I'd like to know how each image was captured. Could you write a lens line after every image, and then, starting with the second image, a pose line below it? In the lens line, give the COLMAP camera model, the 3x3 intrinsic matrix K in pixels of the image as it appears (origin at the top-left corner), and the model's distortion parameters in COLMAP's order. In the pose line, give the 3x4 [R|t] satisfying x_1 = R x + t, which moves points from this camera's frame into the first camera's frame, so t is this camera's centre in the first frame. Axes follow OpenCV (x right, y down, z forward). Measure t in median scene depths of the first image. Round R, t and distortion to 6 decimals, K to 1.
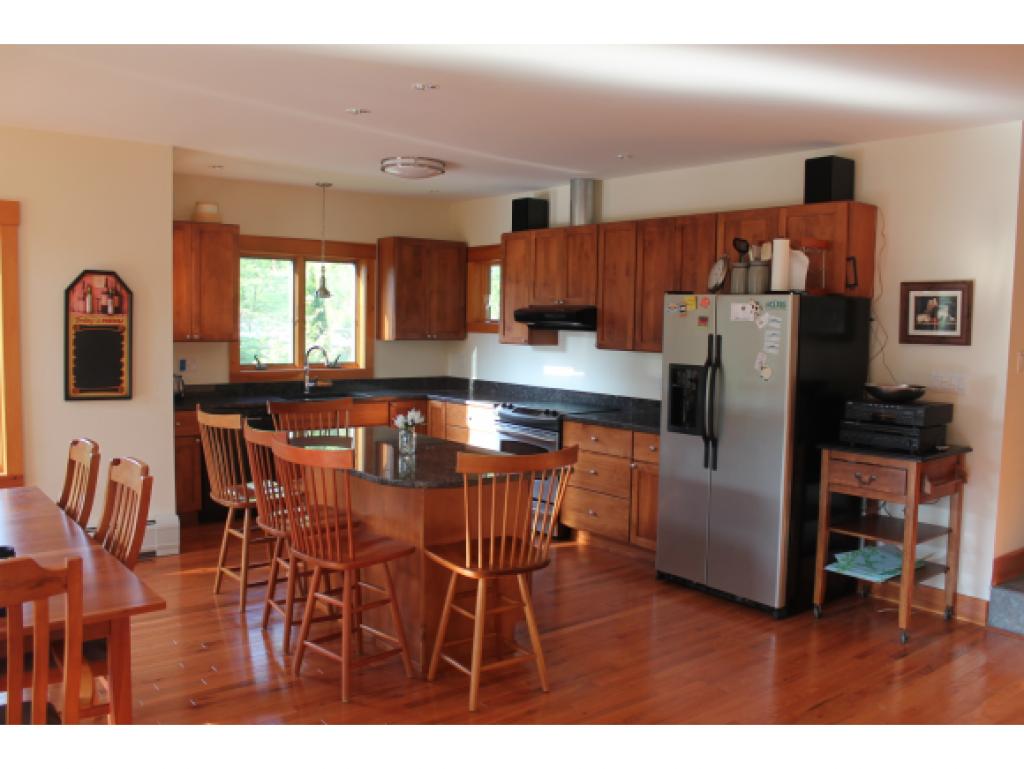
lens RADIAL K [[896.9, 0, 521.4], [0, 896.9, 384.7], [0, 0, 1]] dist [-0.164650, 0.155244]
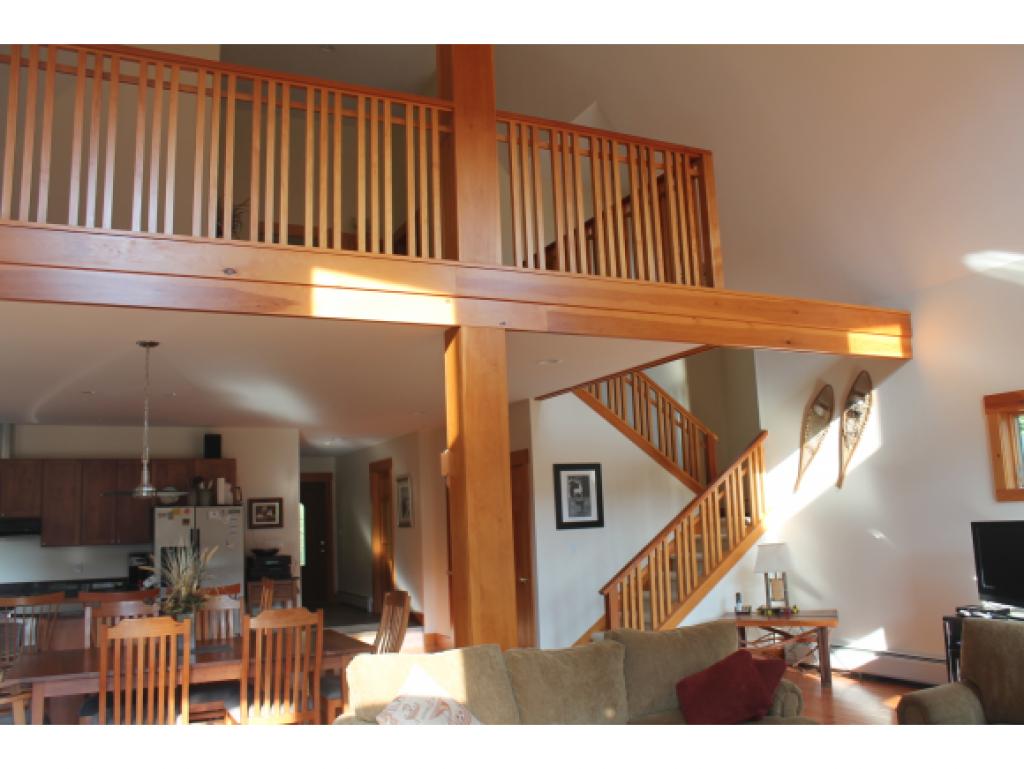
lens RADIAL K [[858.0, 0, 516.0], [0, 858.0, 386.2], [0, 0, 1]] dist [-0.155010, 0.124894]
pose [[0.222623, 0.117278, 0.967825, -1.322991], [0.120352, 0.981838, -0.146660, -0.012214], [-0.967447, 0.149130, 0.204465, -0.034193]]
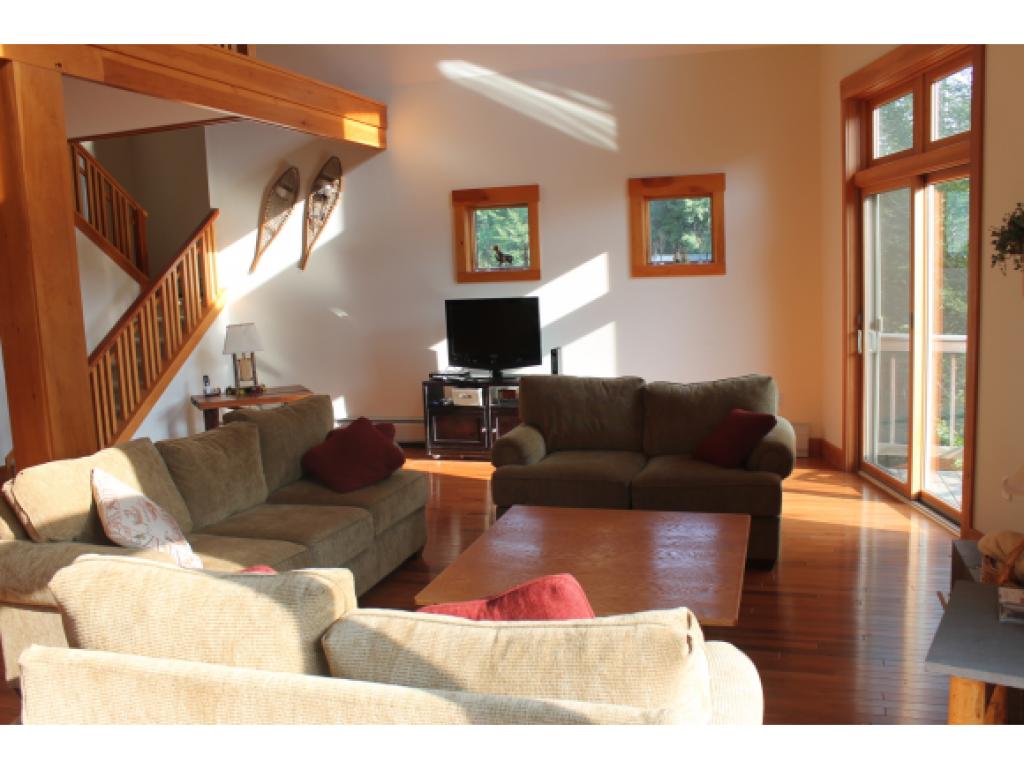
lens RADIAL K [[896.9, 0, 521.4], [0, 896.9, 384.7], [0, 0, 1]] dist [-0.164650, 0.155244]
pose [[-0.550834, -0.108960, 0.827472, -1.321293], [0.094896, 0.976836, 0.191798, -0.050313], [-0.829202, 0.184173, -0.527735, 0.301603]]
